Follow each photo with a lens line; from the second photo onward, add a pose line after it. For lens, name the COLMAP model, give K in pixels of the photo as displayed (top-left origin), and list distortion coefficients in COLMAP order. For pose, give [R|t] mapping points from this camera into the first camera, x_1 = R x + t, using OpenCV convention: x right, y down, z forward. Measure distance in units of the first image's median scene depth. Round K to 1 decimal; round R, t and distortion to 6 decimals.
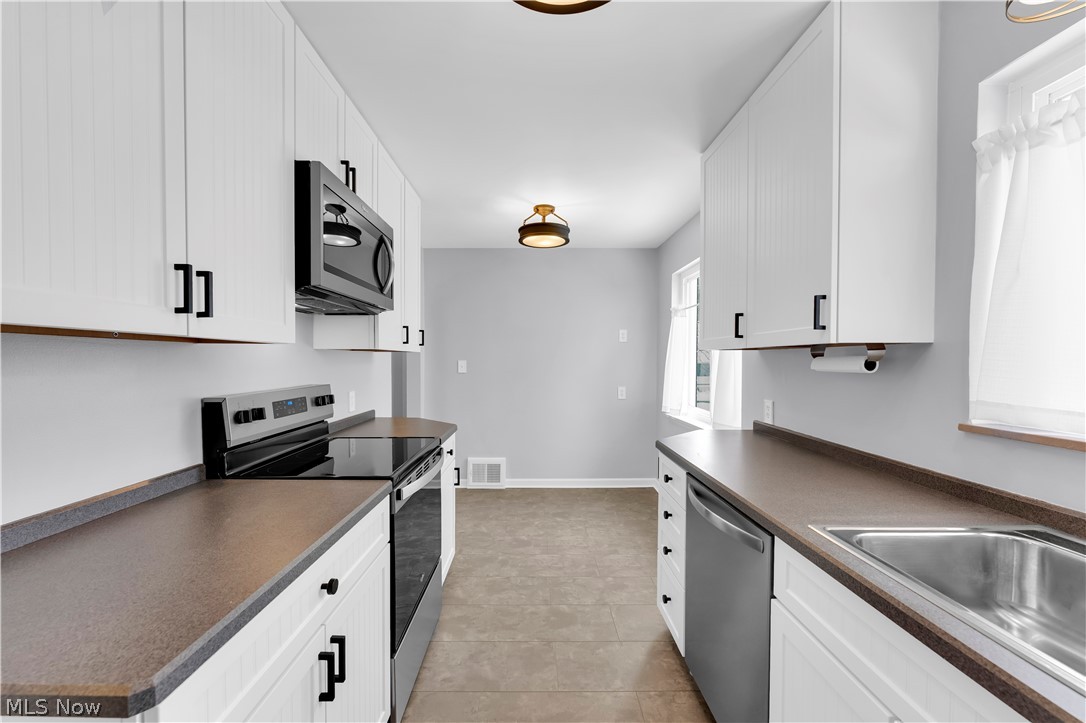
lens RADIAL K [[439.4, 0, 536.3], [0, 439.4, 369.7], [0, 0, 1]] dist [-0.002465, -0.000480]
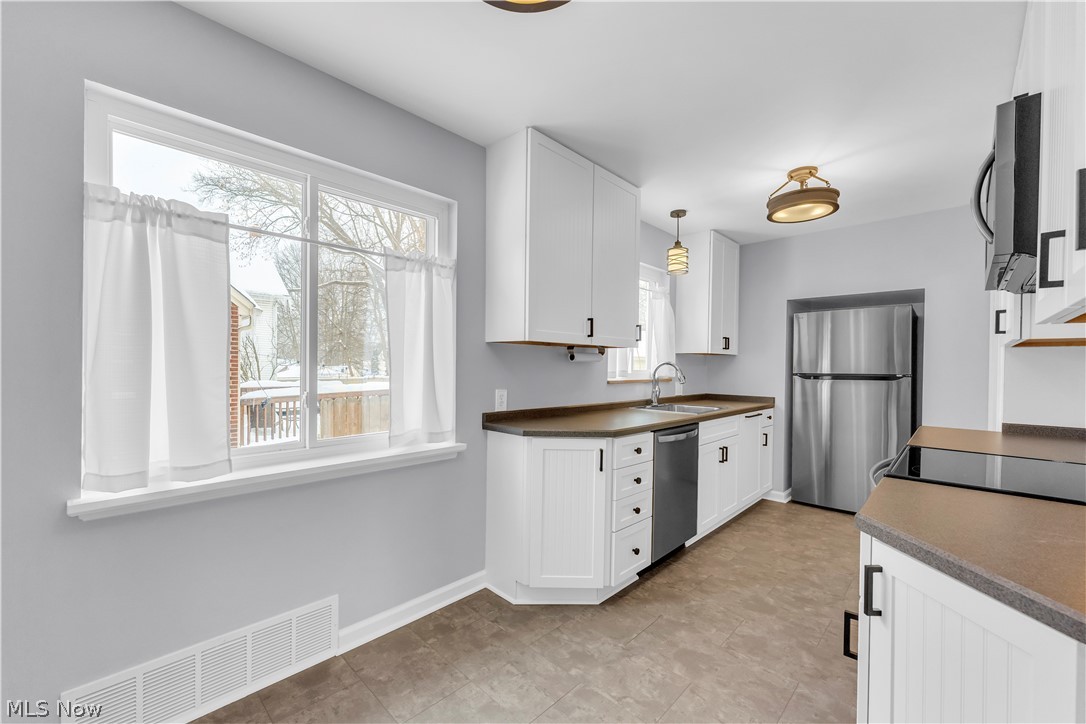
lens RADIAL K [[439.4, 0, 536.3], [0, 439.4, 370.2], [0, 0, 1]] dist [-0.002465, -0.000480]
pose [[-0.713326, -0.017972, 0.700602, -0.356697], [0.001159, 0.999640, 0.026822, -0.007566], [-0.700831, 0.019945, -0.713048, 2.104830]]
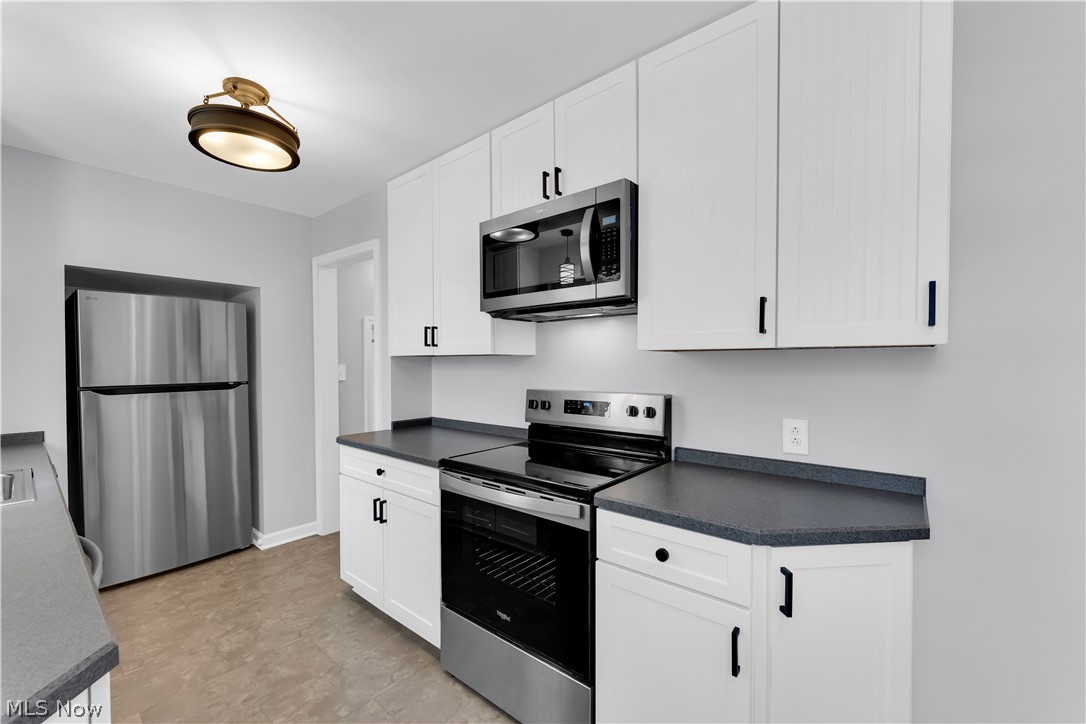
lens RADIAL K [[439.4, 0, 536.3], [0, 439.4, 370.2], [0, 0, 1]] dist [-0.002465, -0.000480]
pose [[-0.648880, 0.010357, -0.760820, 0.352322], [-0.012905, 0.999614, 0.024614, -0.033381], [0.760782, 0.025790, -0.648495, 1.589317]]
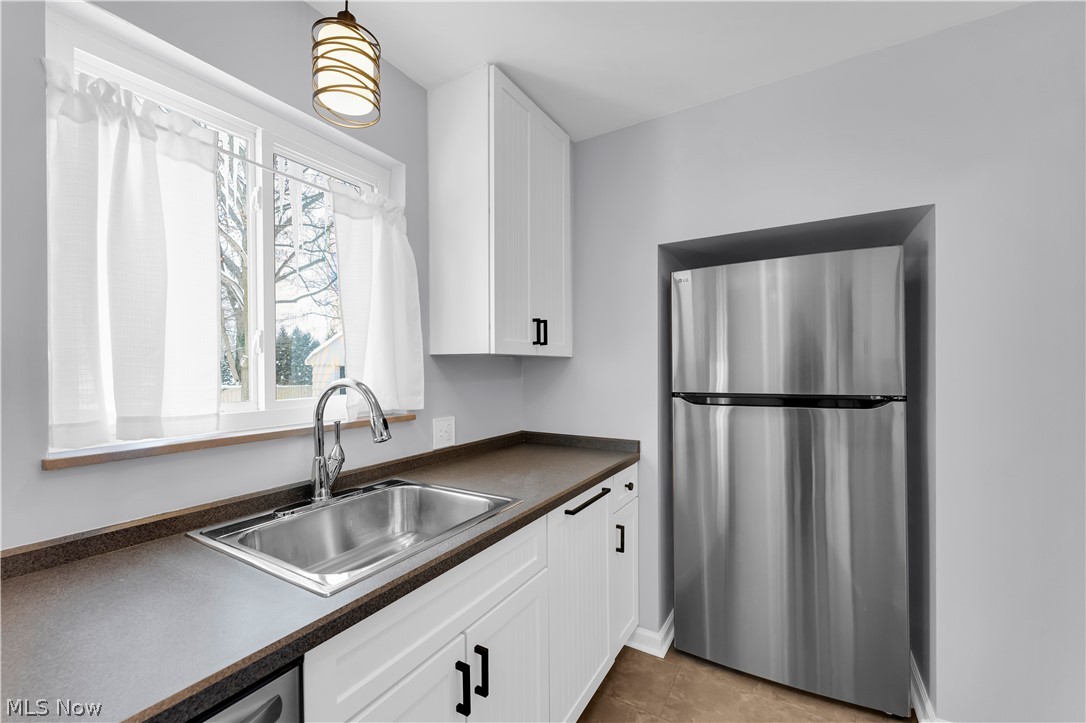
lens RADIAL K [[439.4, 0, 536.3], [0, 439.4, 369.7], [0, 0, 1]] dist [-0.002465, -0.000480]
pose [[-0.853026, 0.000751, 0.521868, -0.029306], [0.013801, 0.999682, 0.021120, -0.014813], [-0.521686, 0.025218, -0.852765, 0.792014]]
